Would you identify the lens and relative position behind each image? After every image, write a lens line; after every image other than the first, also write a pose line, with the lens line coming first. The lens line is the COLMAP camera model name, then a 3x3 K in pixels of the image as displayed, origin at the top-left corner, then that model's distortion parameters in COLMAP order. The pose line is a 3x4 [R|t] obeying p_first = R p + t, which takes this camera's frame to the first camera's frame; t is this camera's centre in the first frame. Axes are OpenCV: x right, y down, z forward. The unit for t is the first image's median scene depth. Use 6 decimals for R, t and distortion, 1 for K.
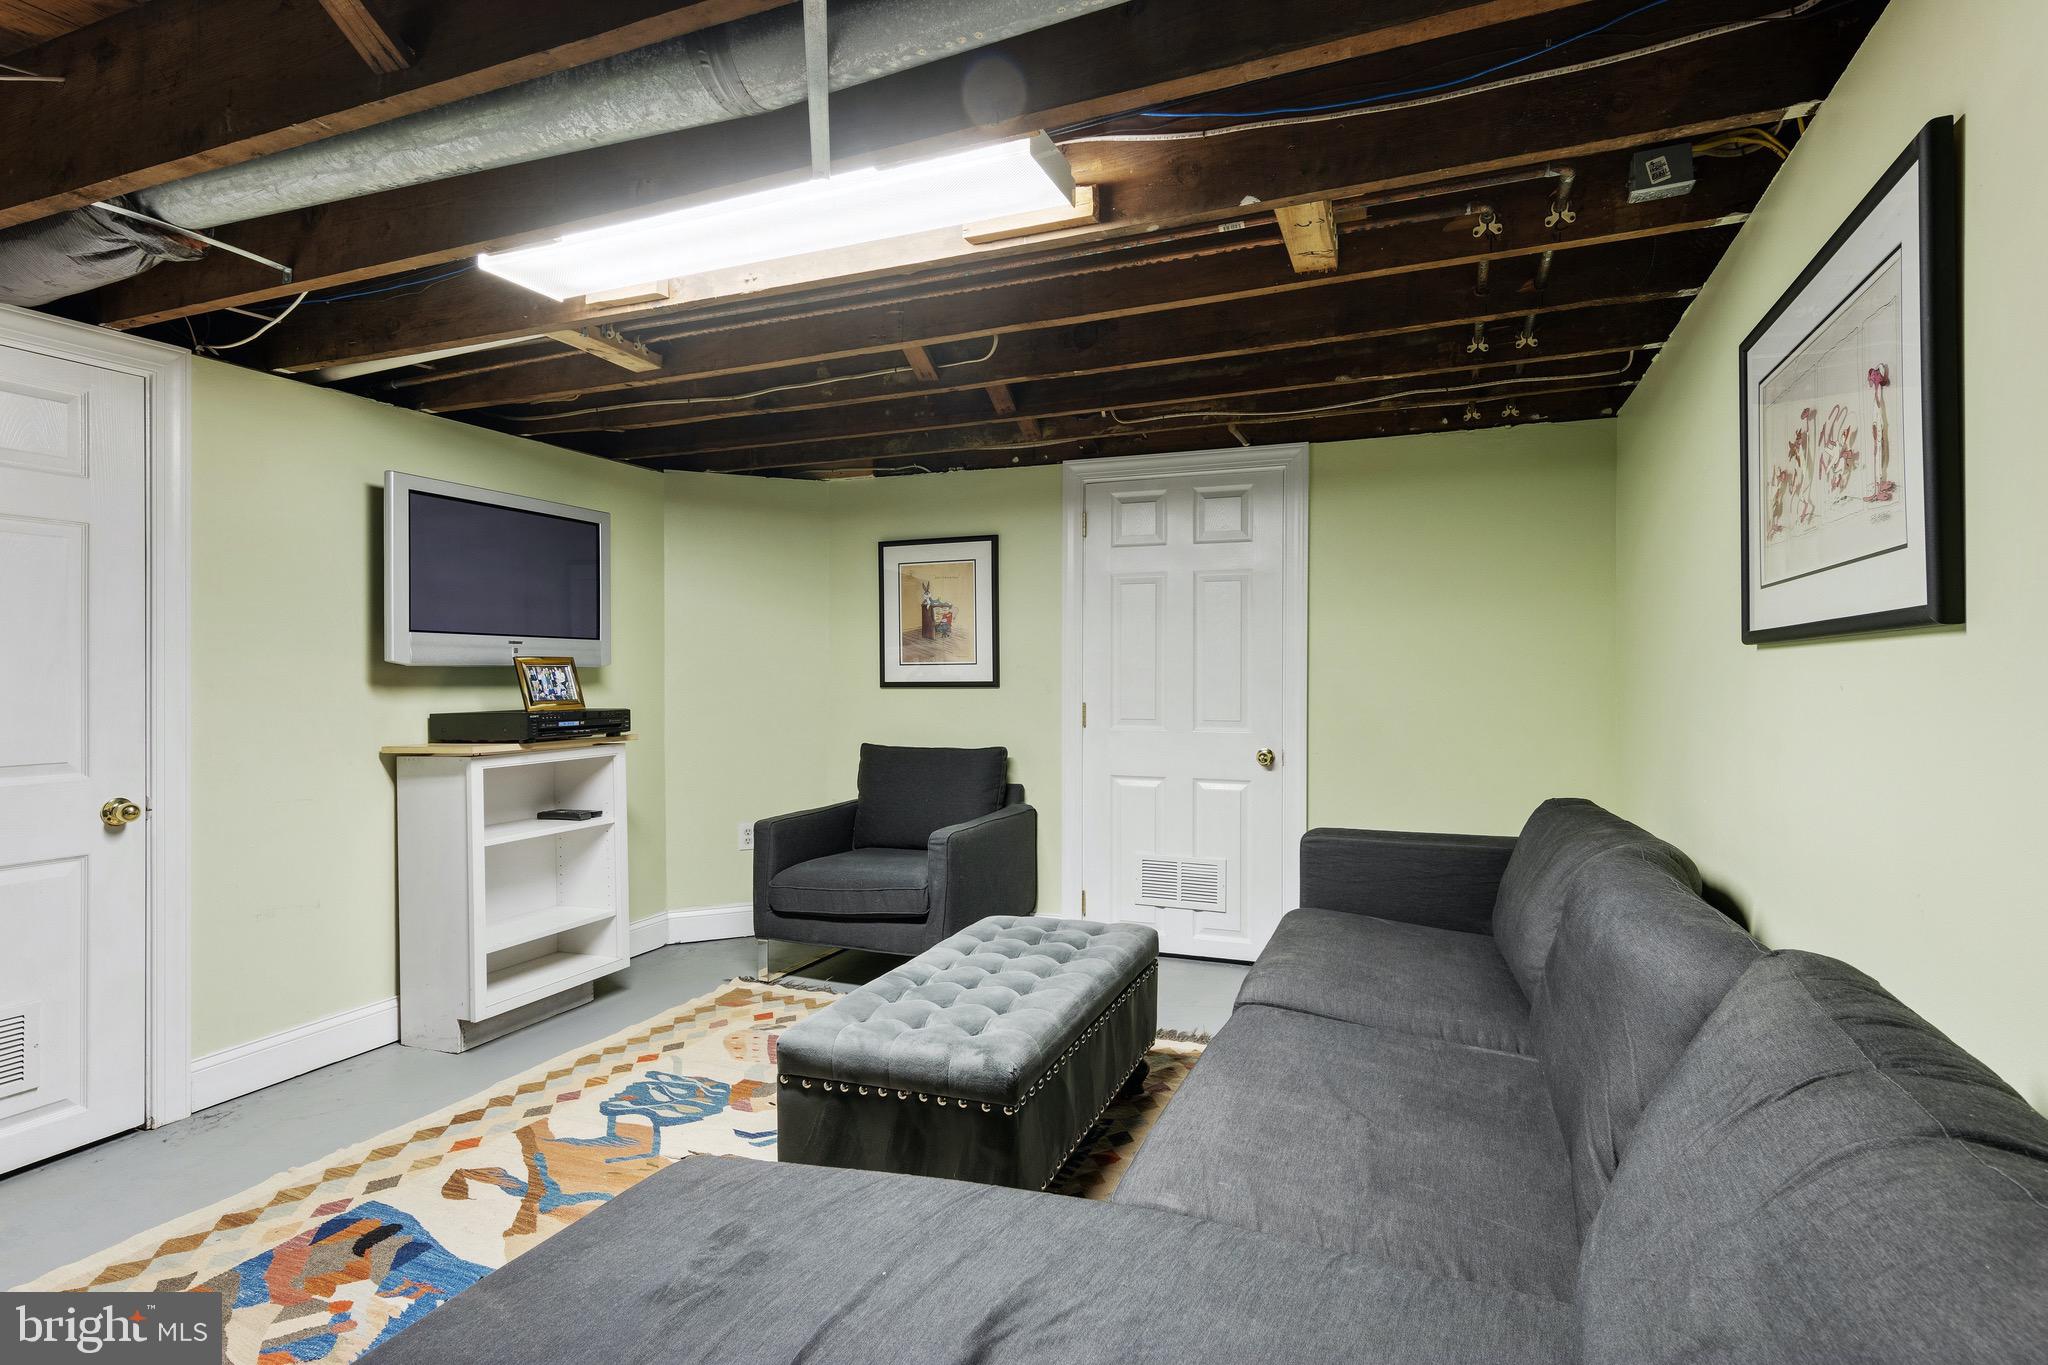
lens RADIAL K [[1055.7, 0, 1021.5], [0, 1055.7, 676.2], [0, 0, 1]] dist [0.022404, -0.000716]
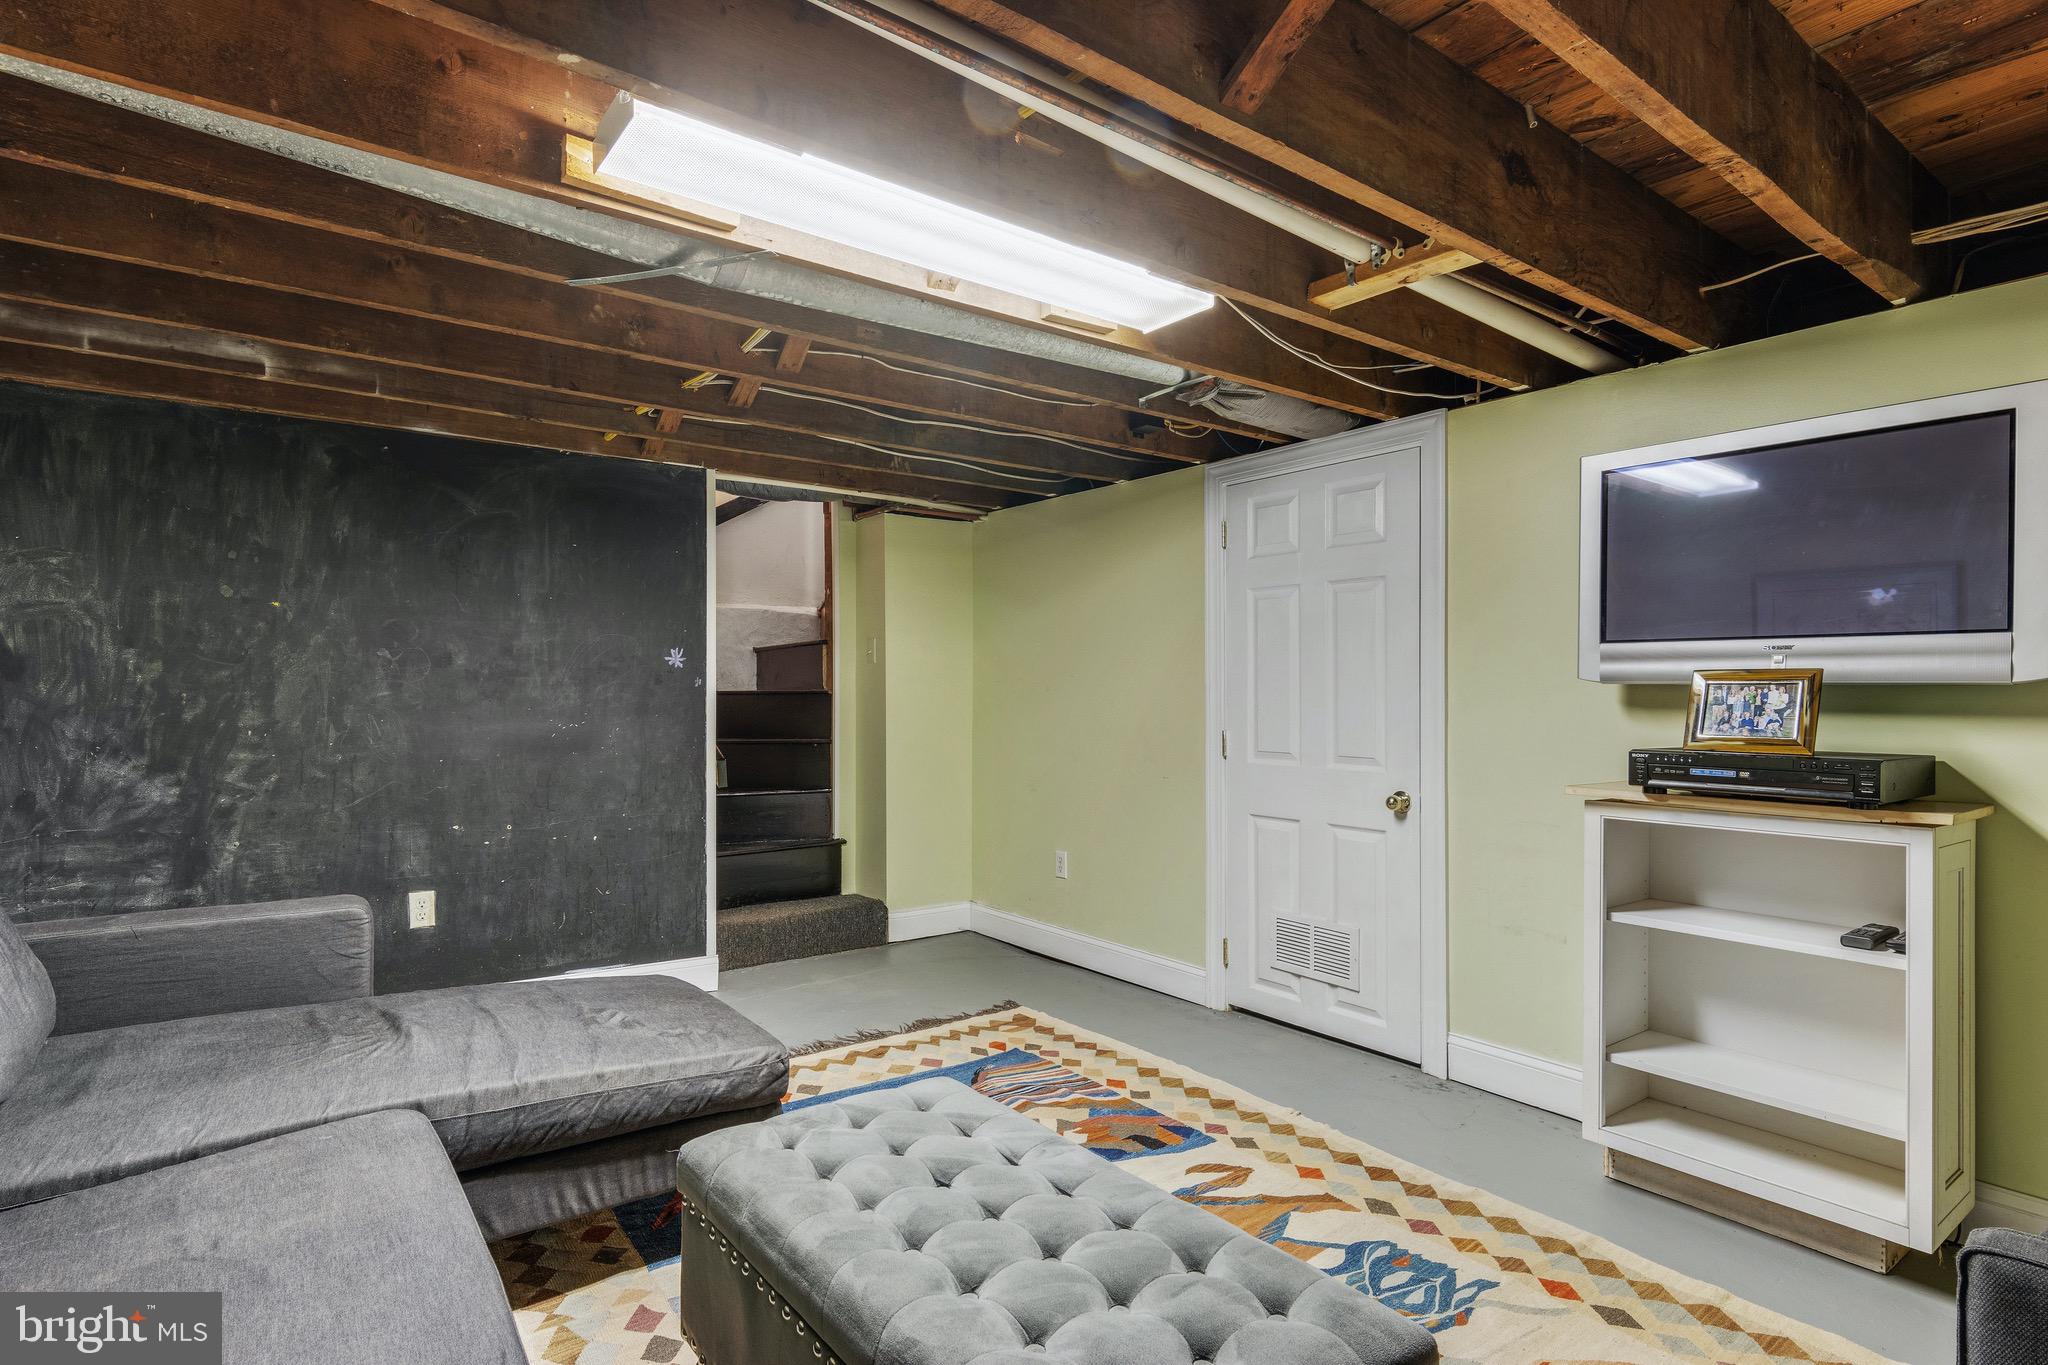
lens RADIAL K [[1055.7, 0, 1018.5], [0, 1055.7, 687.5], [0, 0, 1]] dist [0.022404, -0.000716]
pose [[-0.512621, 0.003767, -0.858607, 0.424275], [-0.000529, 0.999989, 0.004703, -0.012383], [0.858615, 0.002865, -0.512614, 1.178136]]
